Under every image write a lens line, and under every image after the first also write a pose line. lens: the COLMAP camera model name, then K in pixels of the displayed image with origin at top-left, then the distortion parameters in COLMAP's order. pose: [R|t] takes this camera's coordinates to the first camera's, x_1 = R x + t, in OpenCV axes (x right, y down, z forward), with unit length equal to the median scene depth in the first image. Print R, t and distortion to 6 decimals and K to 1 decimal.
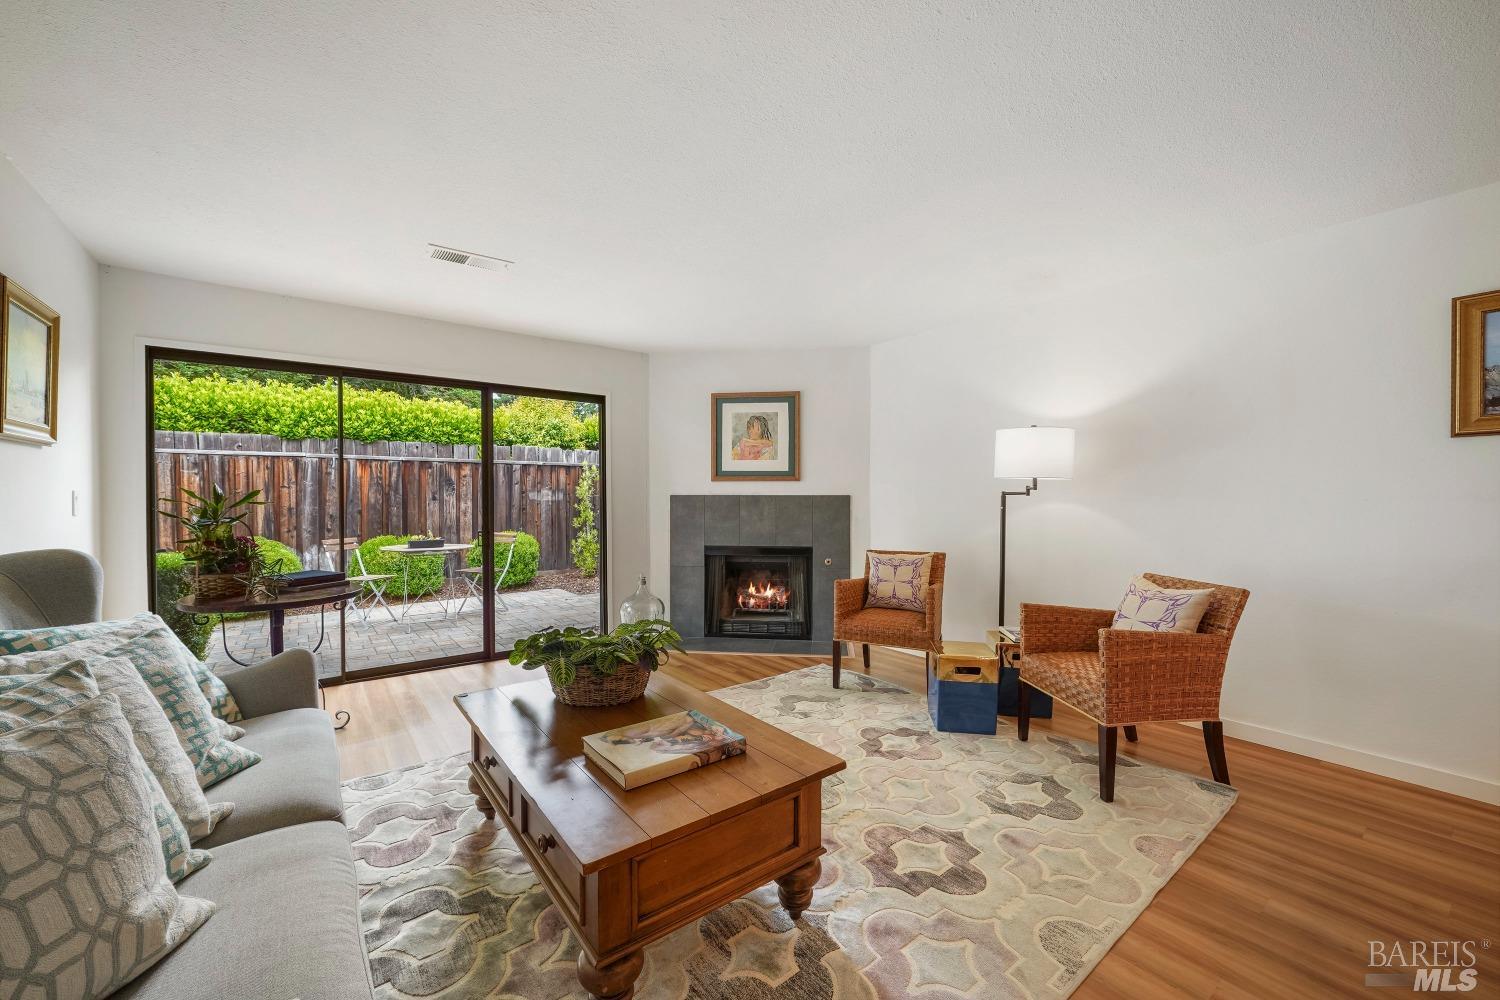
lens RADIAL K [[588.8, 0, 748.4], [0, 588.8, 502.1], [0, 0, 1]] dist [-0.004217, 0.000429]
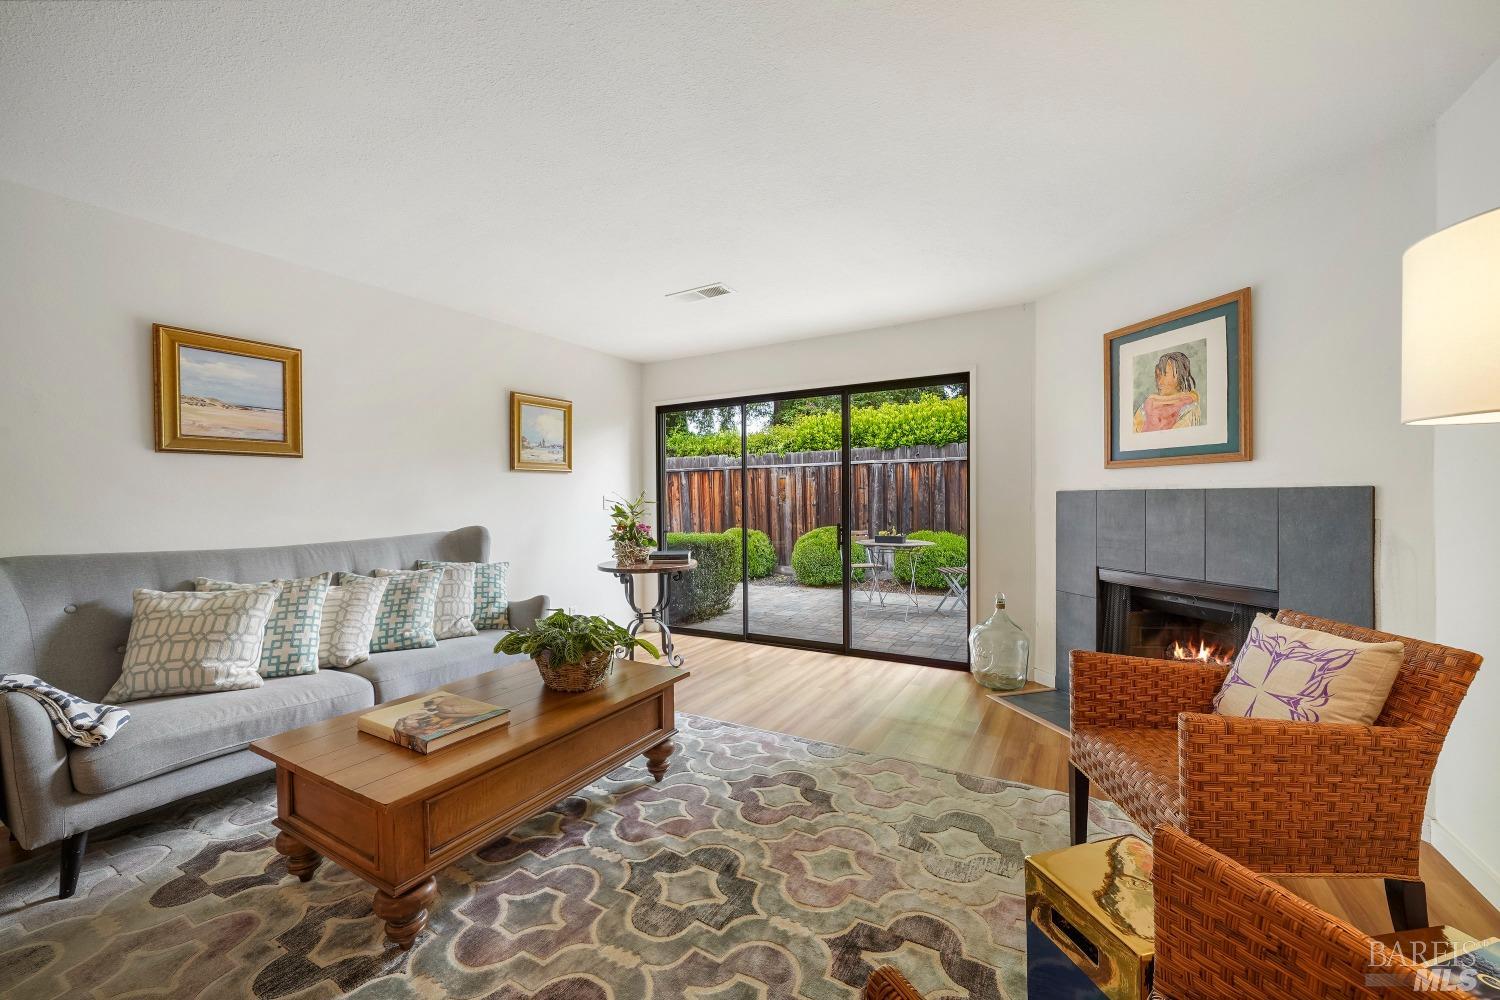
lens RADIAL K [[588.8, 0, 751.6], [0, 588.8, 503.4], [0, 0, 1]] dist [-0.004217, 0.000429]
pose [[0.380306, 0.005092, -0.924847, 0.390445], [0.003317, 0.999971, 0.006870, -0.003295], [0.924855, -0.005680, 0.380278, 0.391152]]
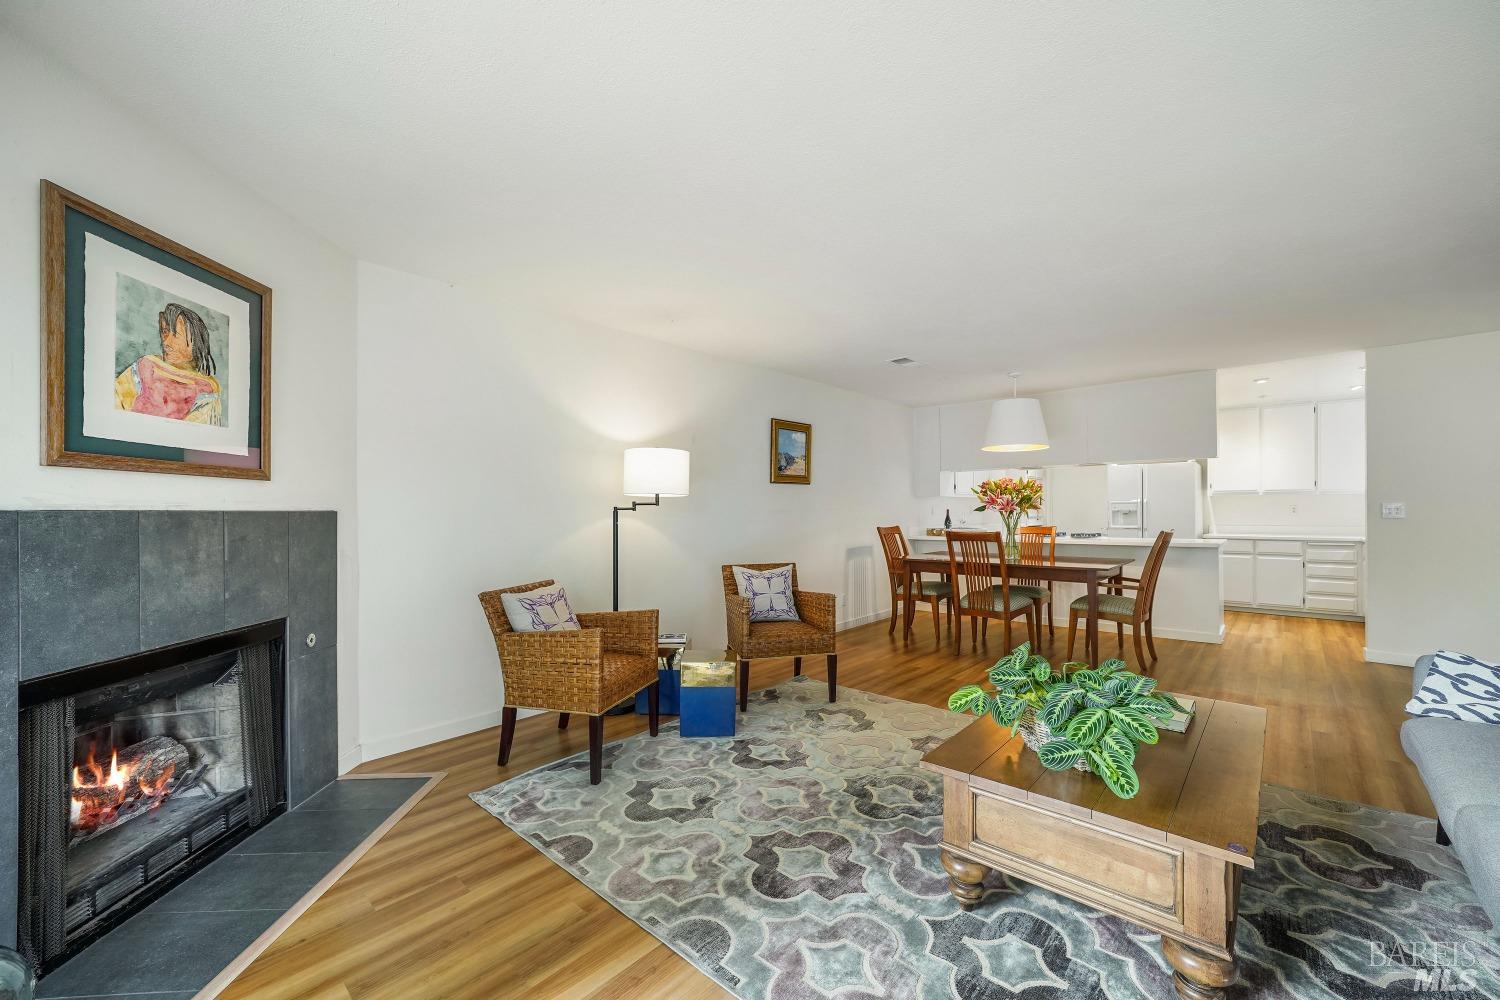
lens RADIAL K [[588.8, 0, 754.2], [0, 588.8, 510.7], [0, 0, 1]] dist [-0.004217, 0.000429]
pose [[-0.177673, 0.000804, 0.984089, -0.429286], [0.014664, 0.999891, 0.001831, -0.007071], [-0.983980, 0.014756, -0.177665, 0.692745]]
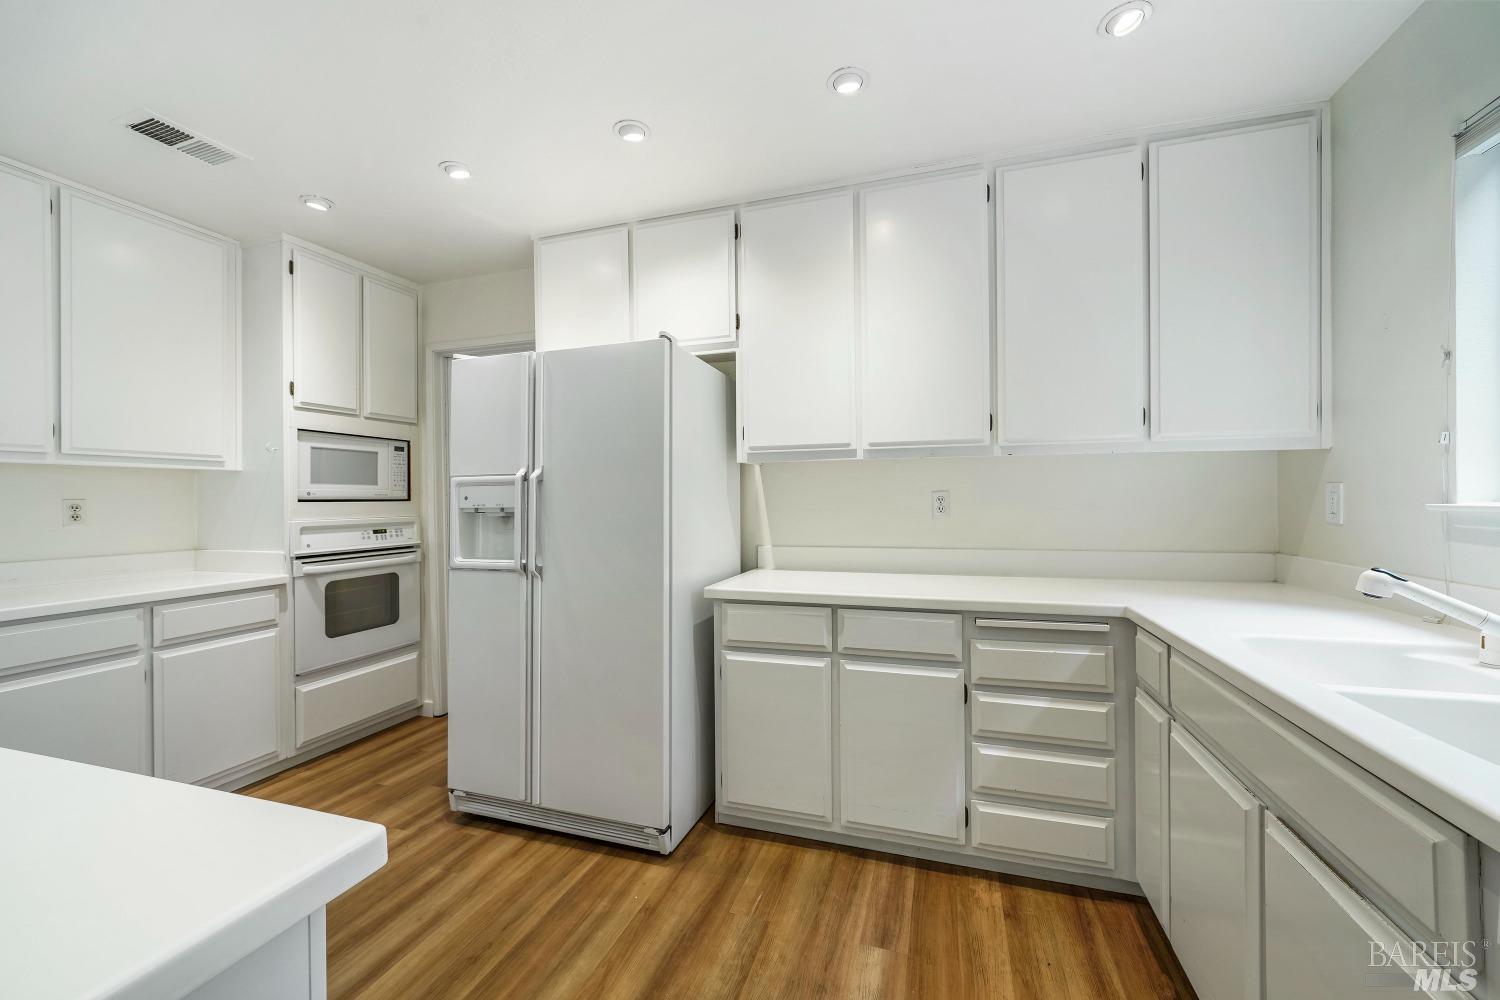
lens RADIAL K [[588.8, 0, 751.7], [0, 588.8, 495.4], [0, 0, 1]] dist [-0.004217, 0.000429]
pose [[-0.573634, 0.012422, 0.819018, 0.385625], [0.018724, 0.999823, -0.002050, 0.003485], [-0.818898, 0.014159, -0.573765, -0.385817]]
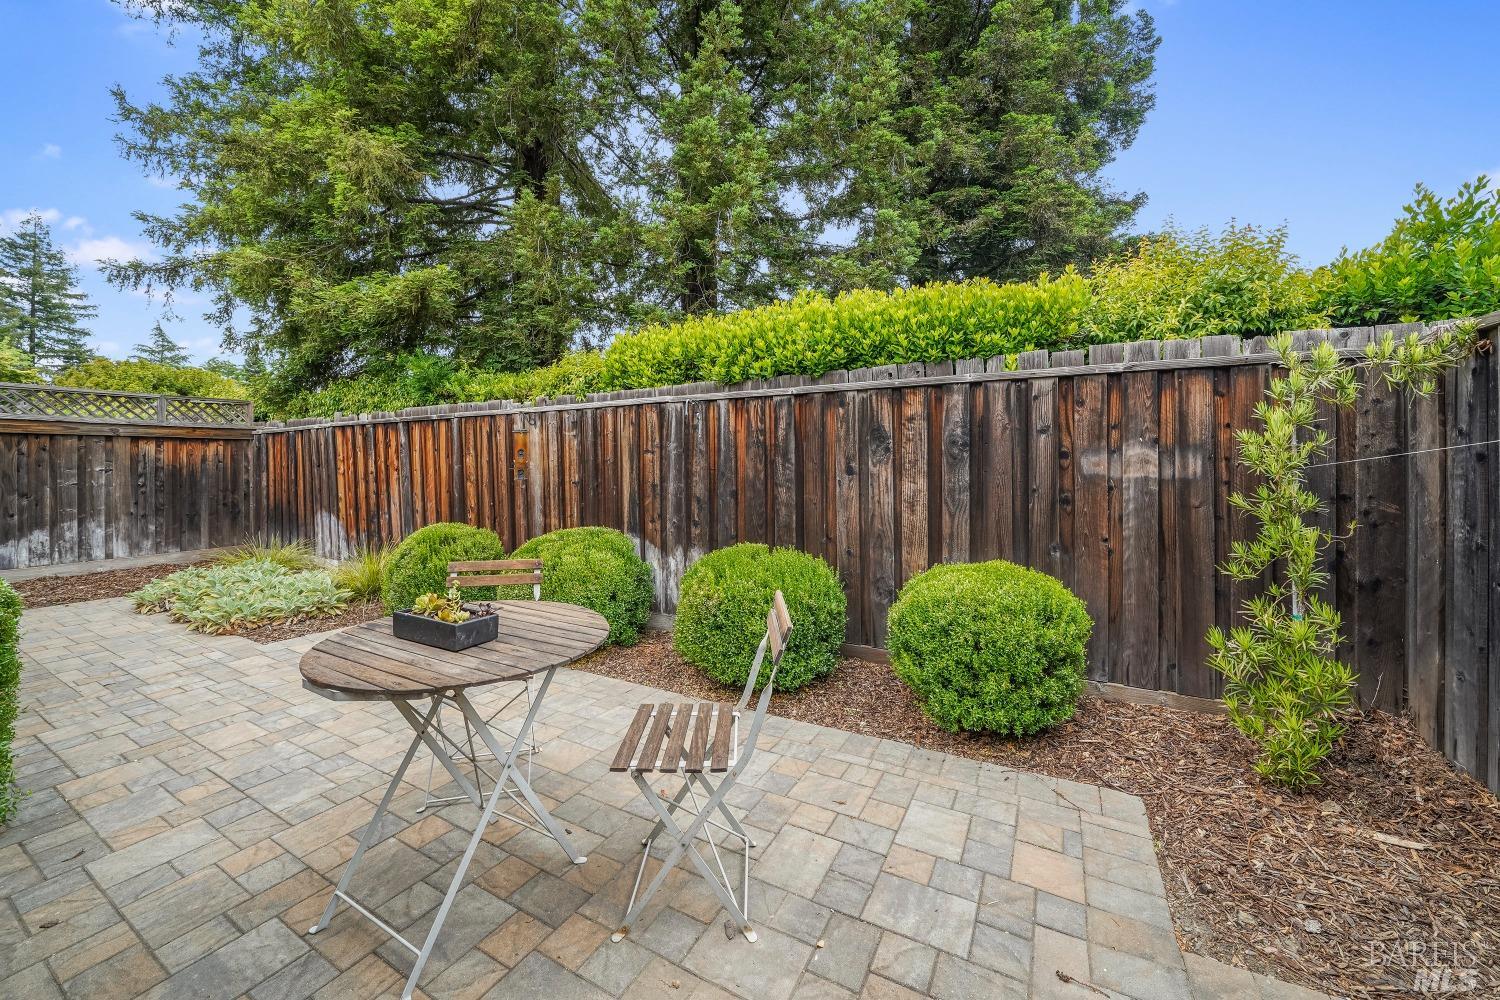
lens RADIAL K [[548.4, 0, 757.6], [0, 548.4, 469.4], [0, 0, 1]] dist [-0.014842, -0.000110]
pose [[0.406121, 0.004762, -0.913807, -0.252829], [-0.007607, 0.999969, 0.001830, -0.010965], [0.913788, 0.006208, 0.406144, 1.140080]]
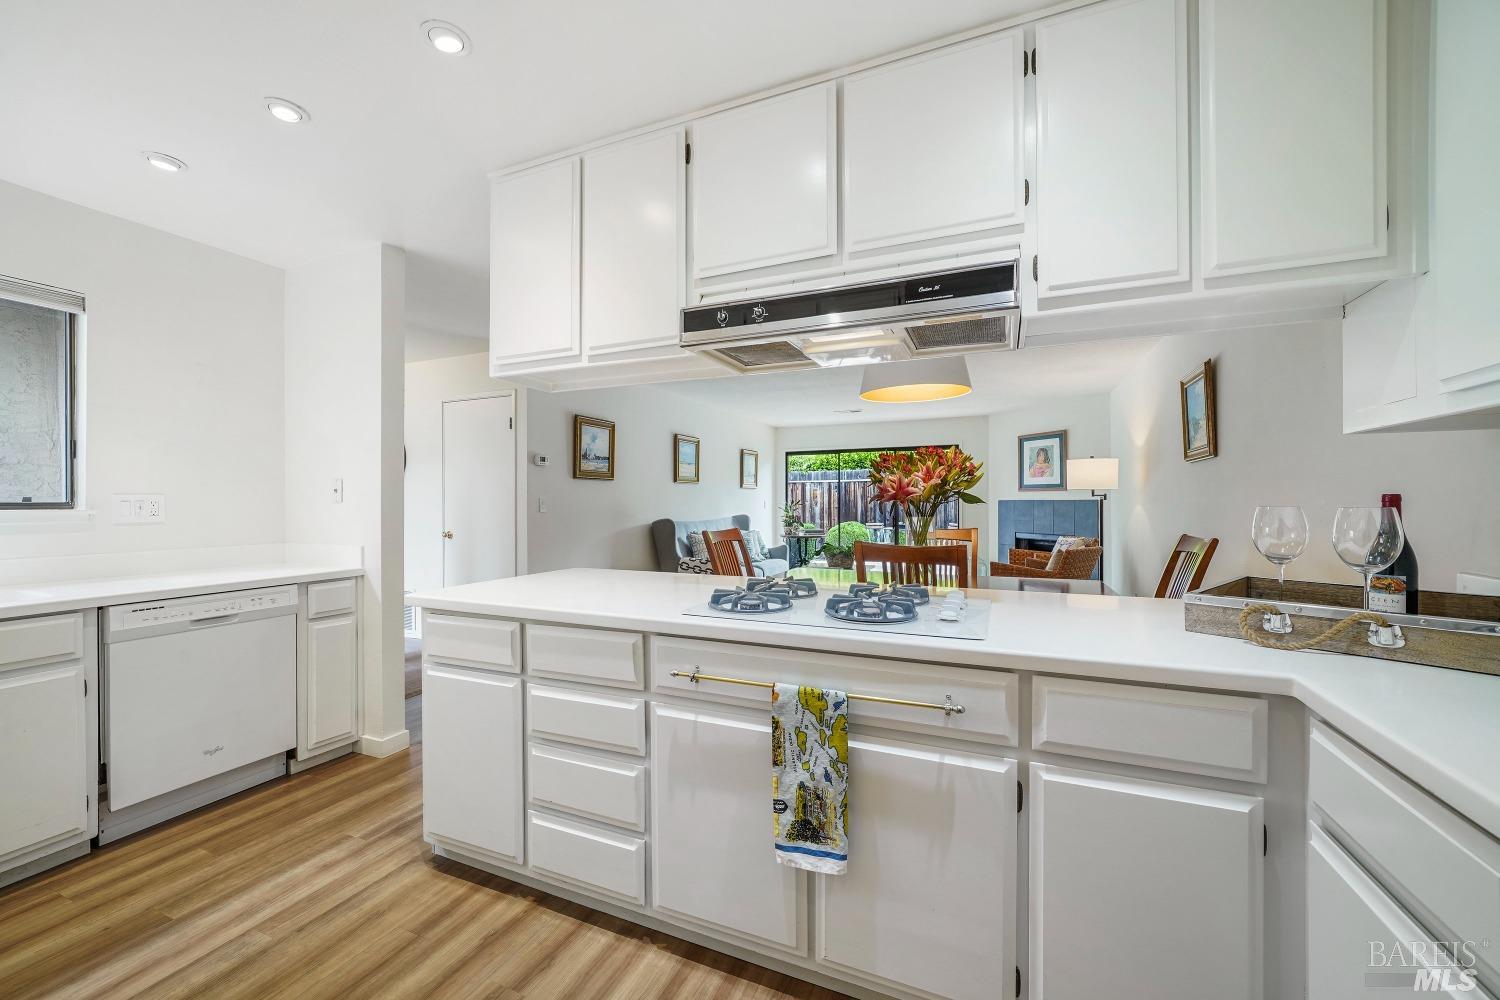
lens RADIAL K [[588.8, 0, 749.2], [0, 588.8, 500.0], [0, 0, 1]] dist [-0.004217, 0.000429]
pose [[0.485014, -0.006262, -0.874484, 0.969478], [-0.002974, 0.999957, -0.008810, 0.003574], [0.874501, 0.006874, 0.484975, -0.399174]]
